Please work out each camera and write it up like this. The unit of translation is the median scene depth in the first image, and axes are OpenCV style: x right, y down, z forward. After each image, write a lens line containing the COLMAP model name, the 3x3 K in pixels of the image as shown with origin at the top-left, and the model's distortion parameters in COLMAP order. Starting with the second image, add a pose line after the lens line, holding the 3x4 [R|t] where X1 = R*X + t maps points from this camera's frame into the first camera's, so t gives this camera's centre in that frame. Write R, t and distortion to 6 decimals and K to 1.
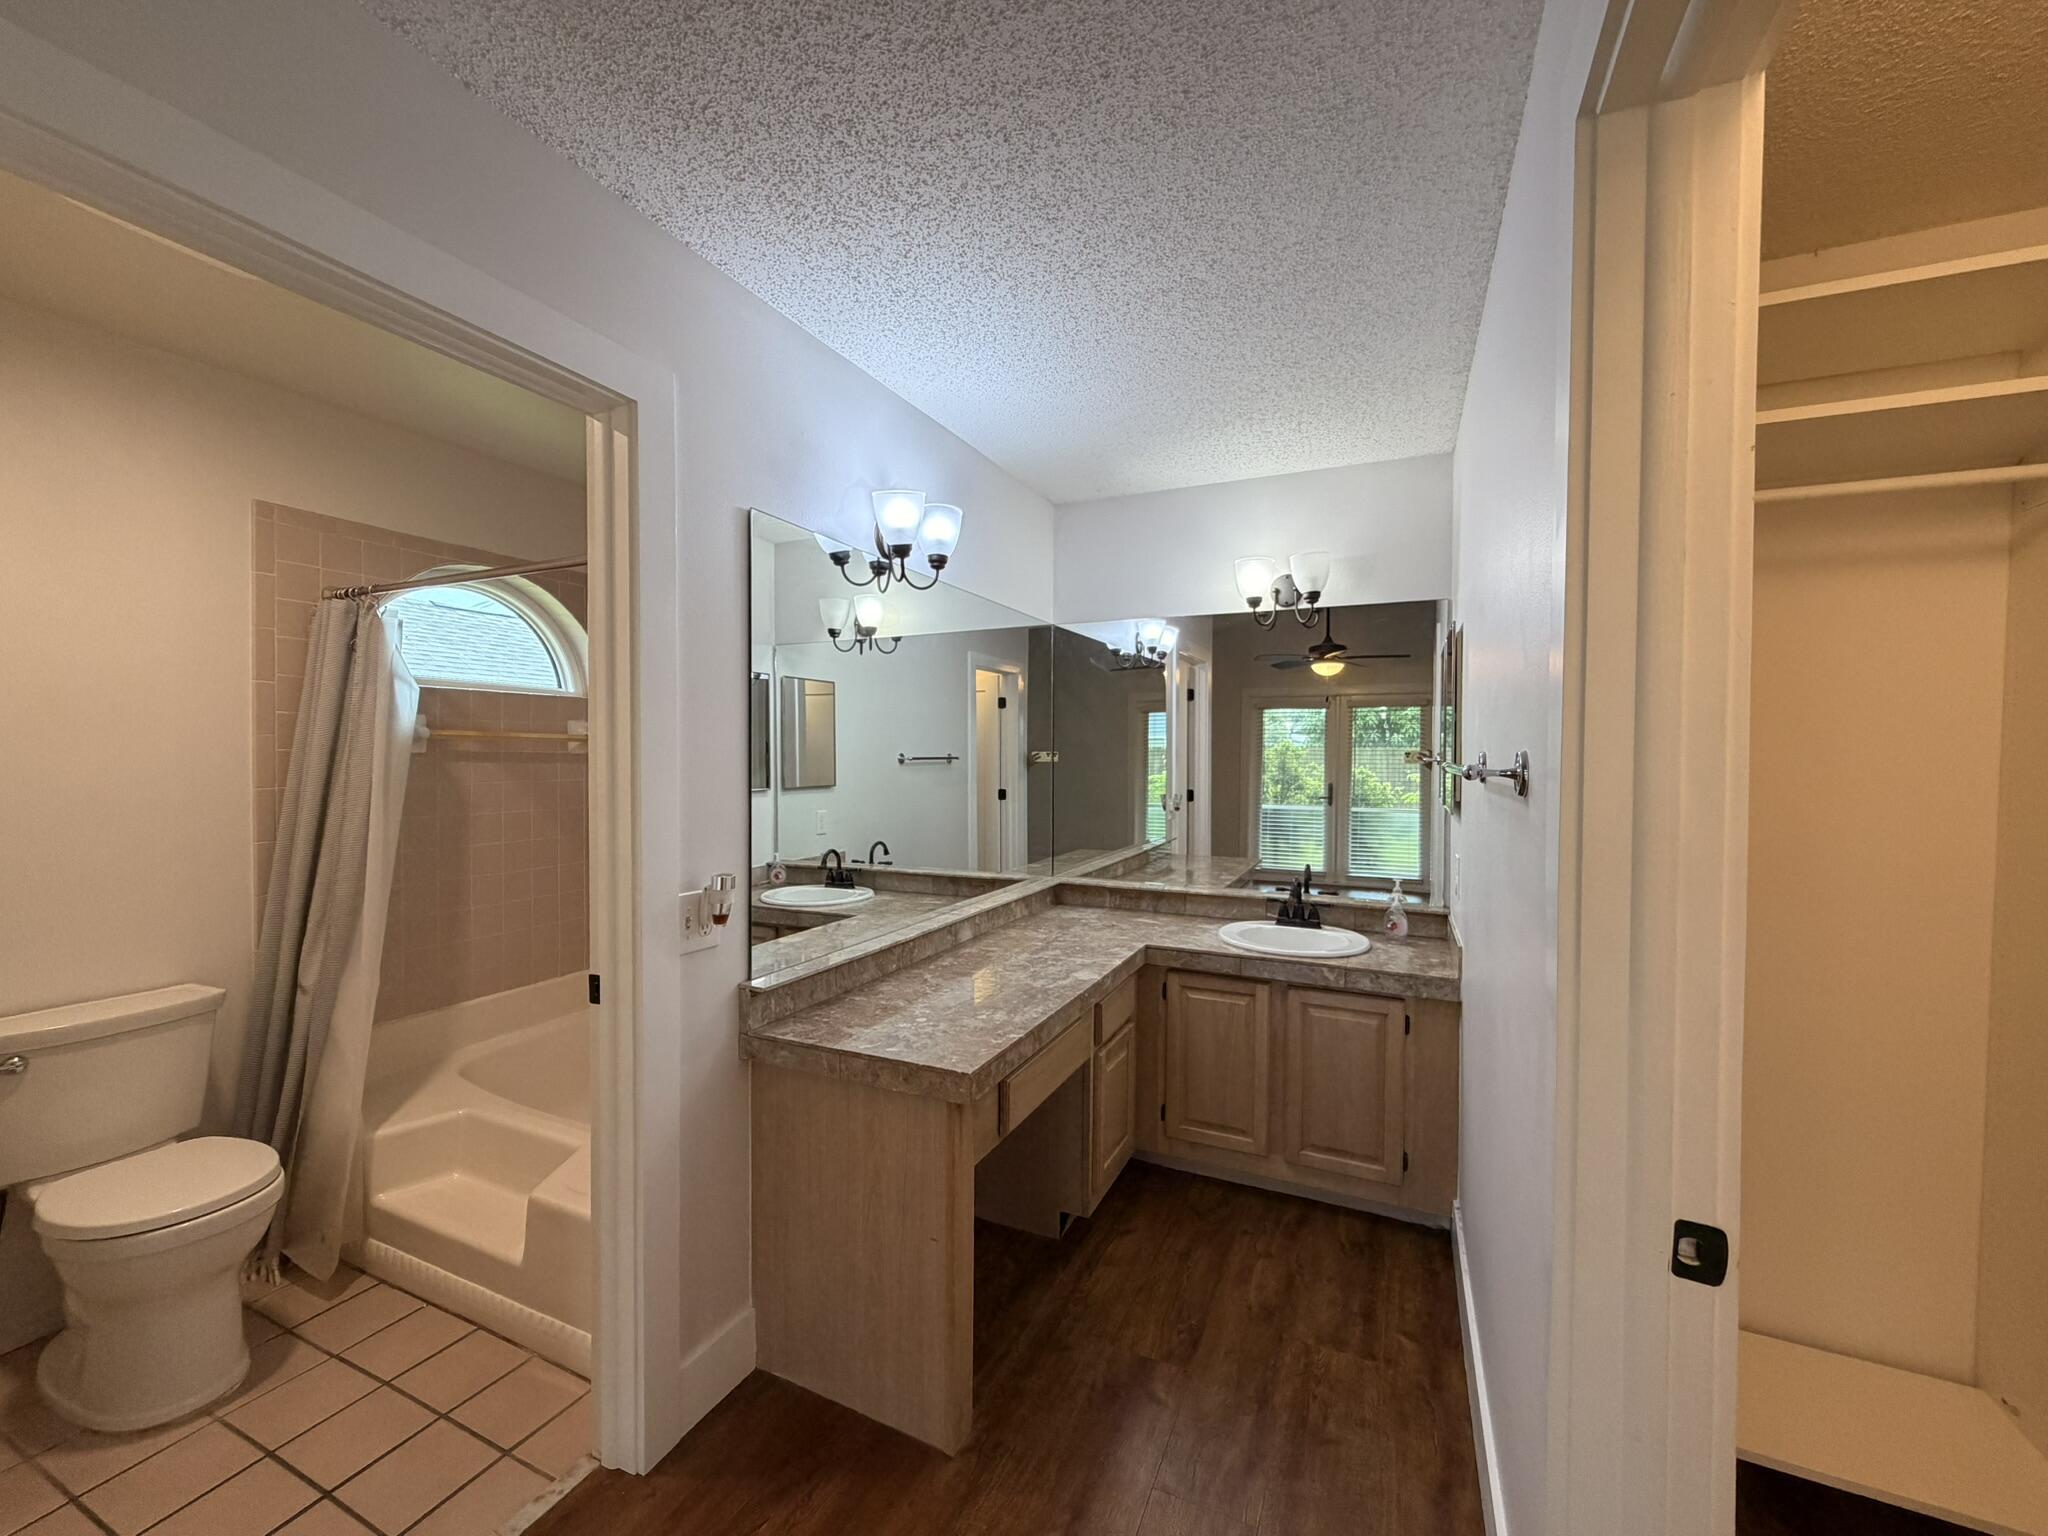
lens RADIAL K [[816.3, 0, 1019.3], [0, 816.3, 767.8], [0, 0, 1]] dist [0.001032, 0.000163]
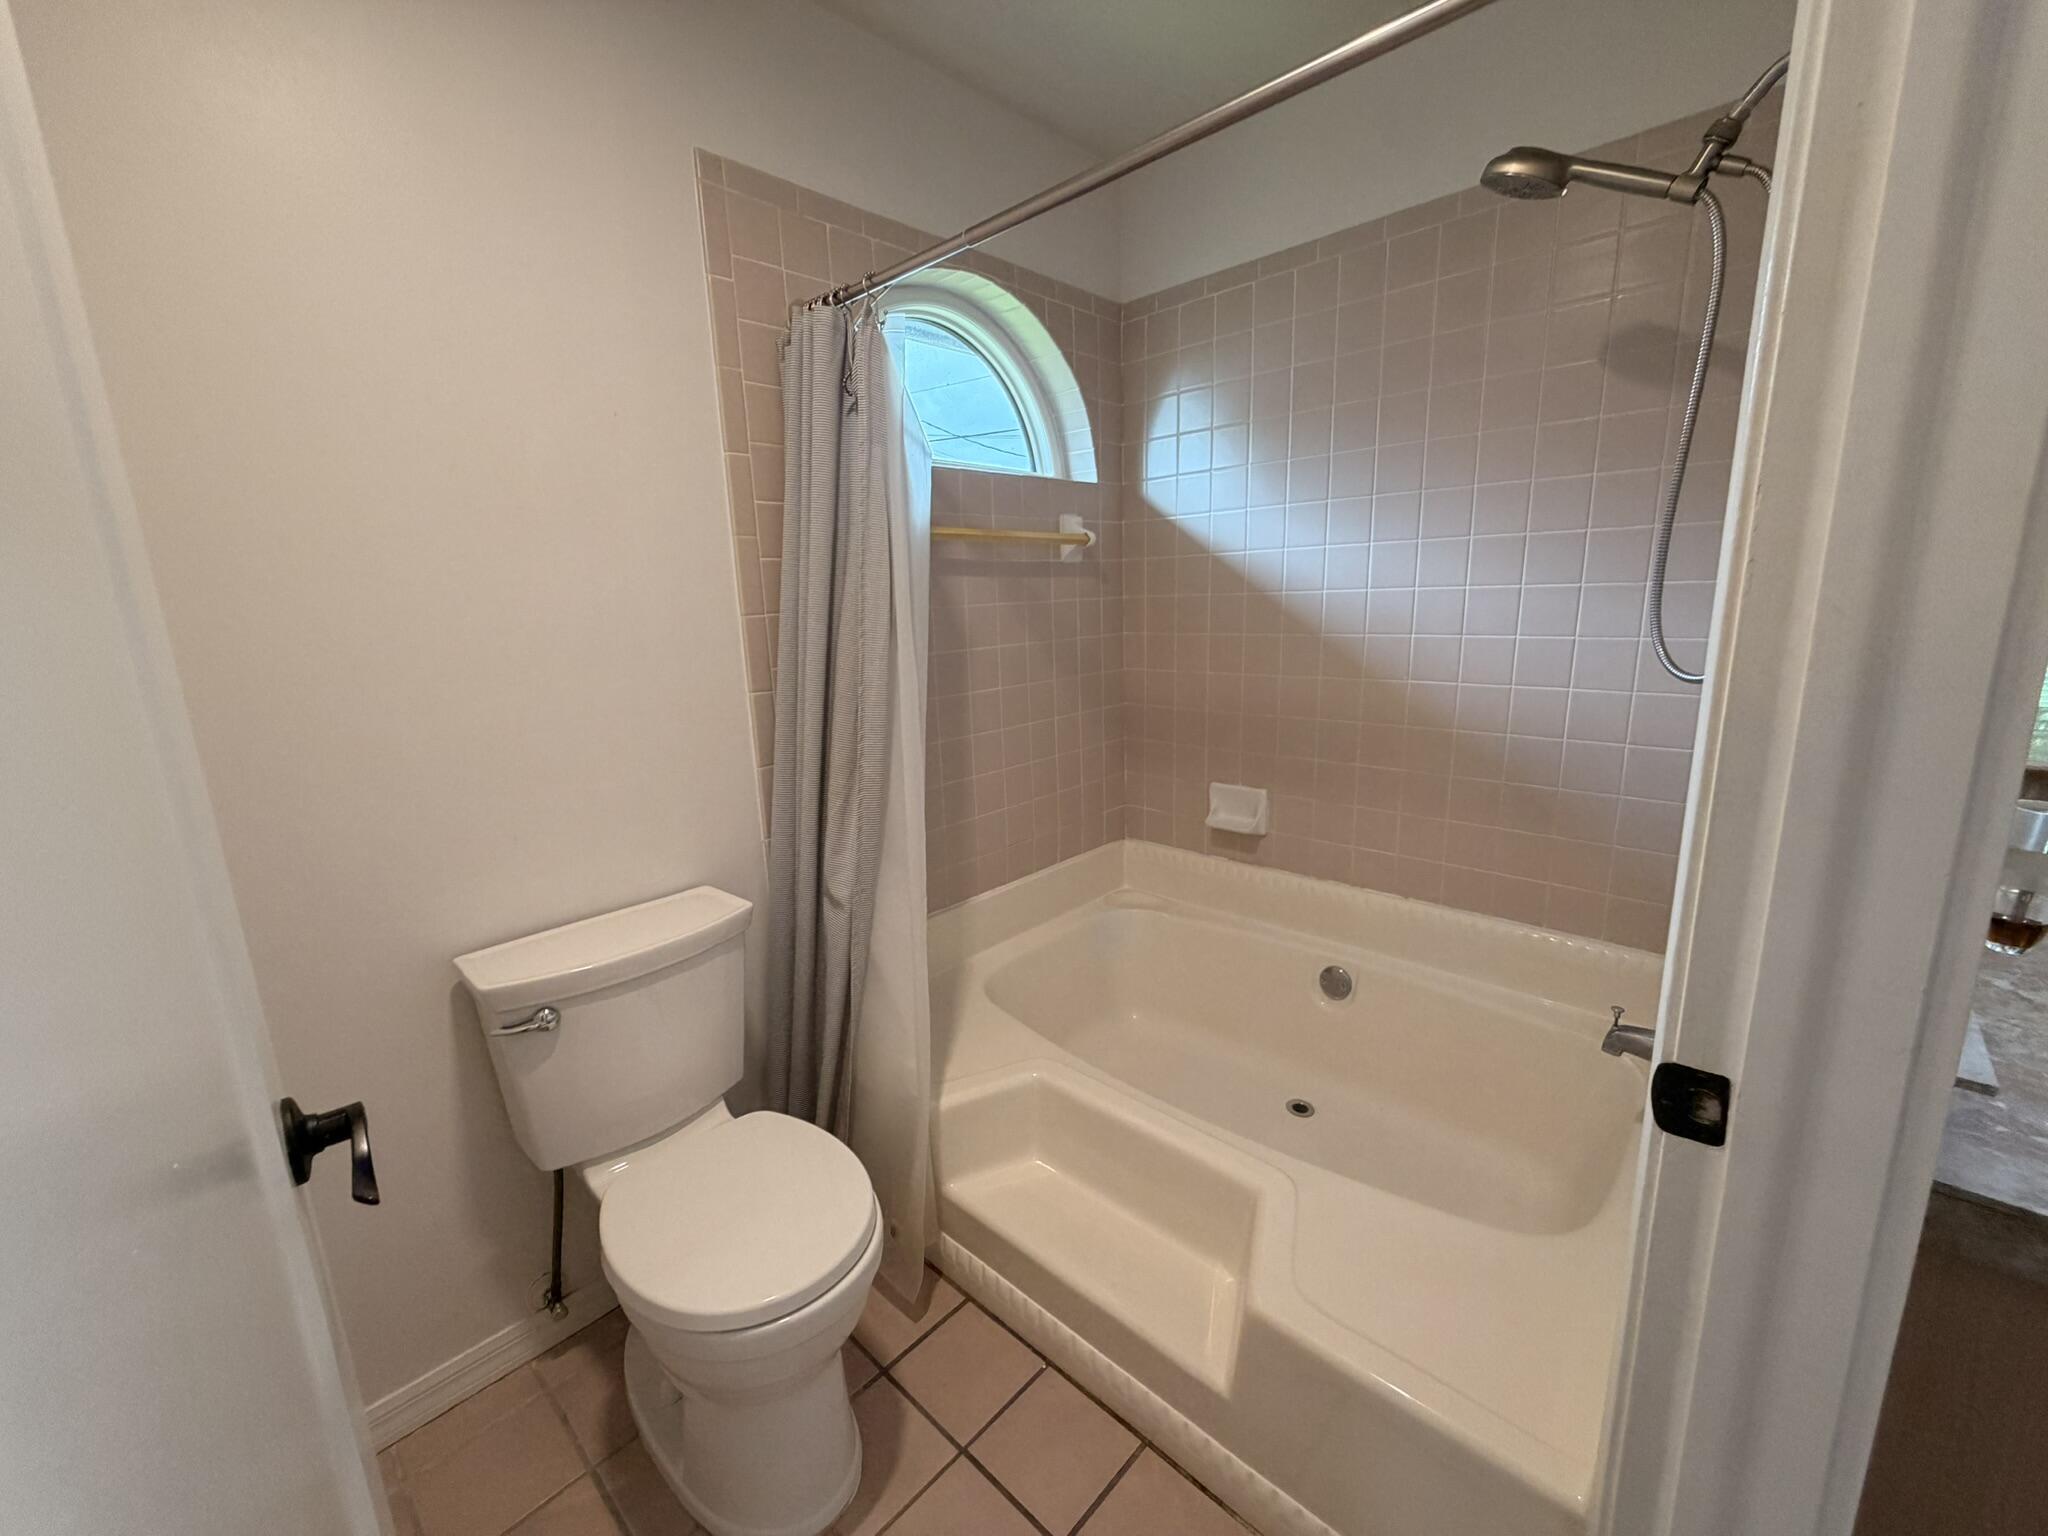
lens RADIAL K [[816.2, 0, 1019.3], [0, 816.2, 765.1], [0, 0, 1]] dist [0.000348, 0.000689]
pose [[0.945945, 0.027957, -0.323119, -0.450706], [0.036468, 0.980791, 0.191621, 0.022763], [0.322270, -0.193046, 0.926755, 0.377805]]
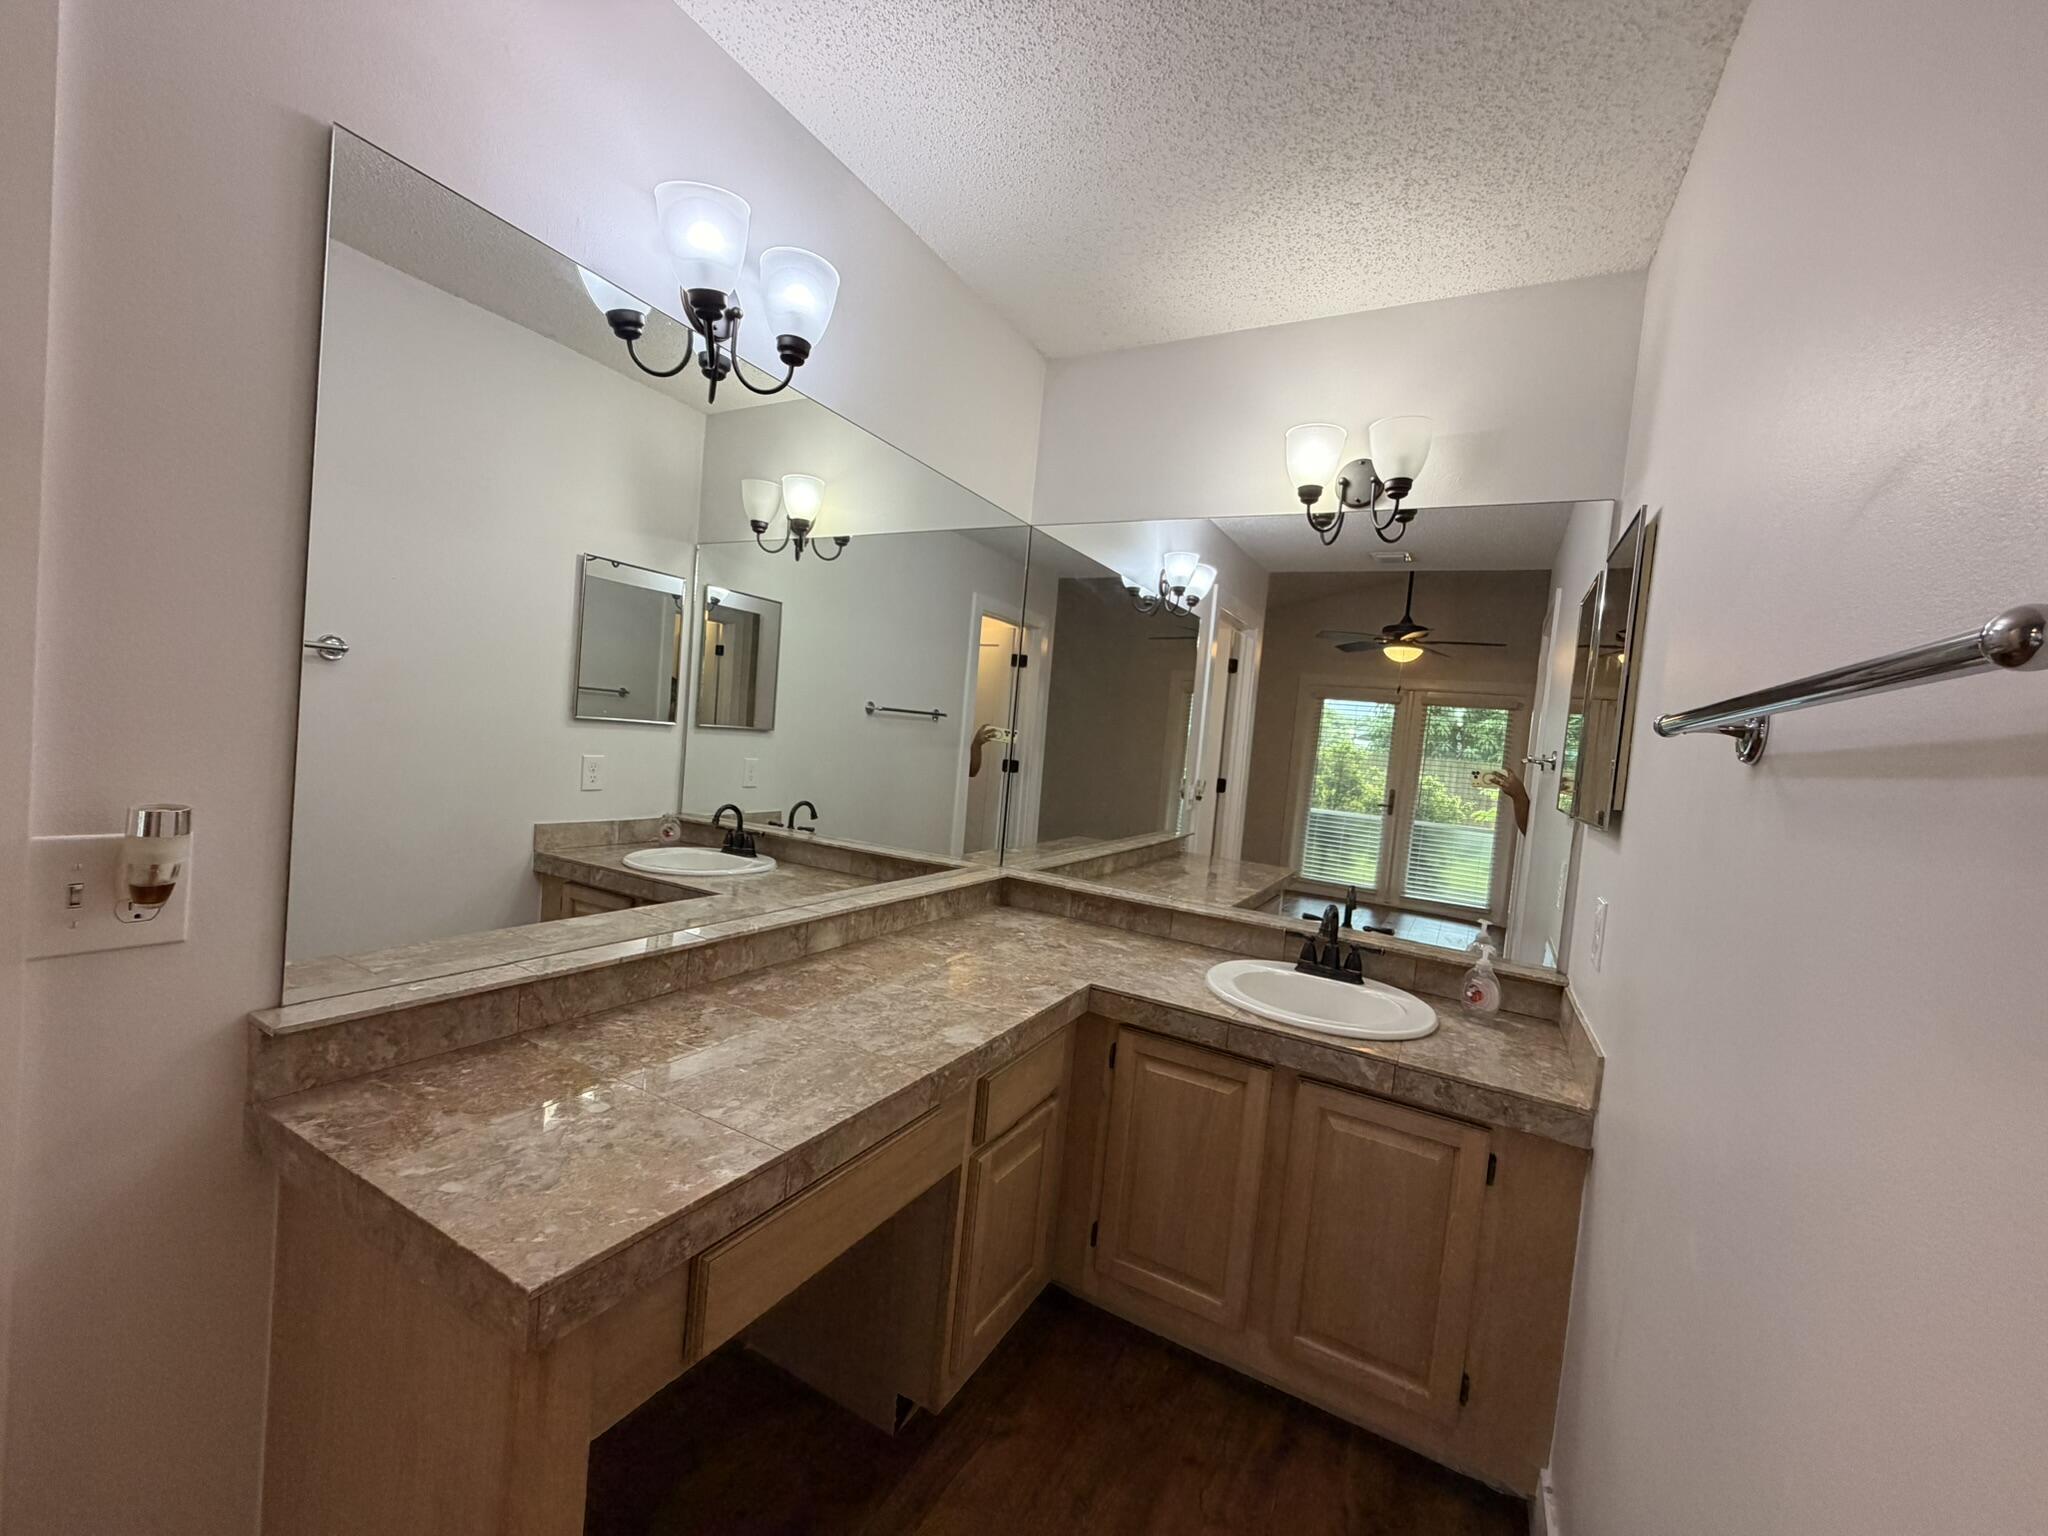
lens RADIAL K [[816.3, 0, 1019.3], [0, 816.3, 767.8], [0, 0, 1]] dist [0.001032, 0.000163]
pose [[0.993928, 0.089574, -0.063902, 0.133565], [-0.088160, 0.995802, 0.024615, 0.032627], [0.065839, -0.018832, 0.997653, 0.362669]]
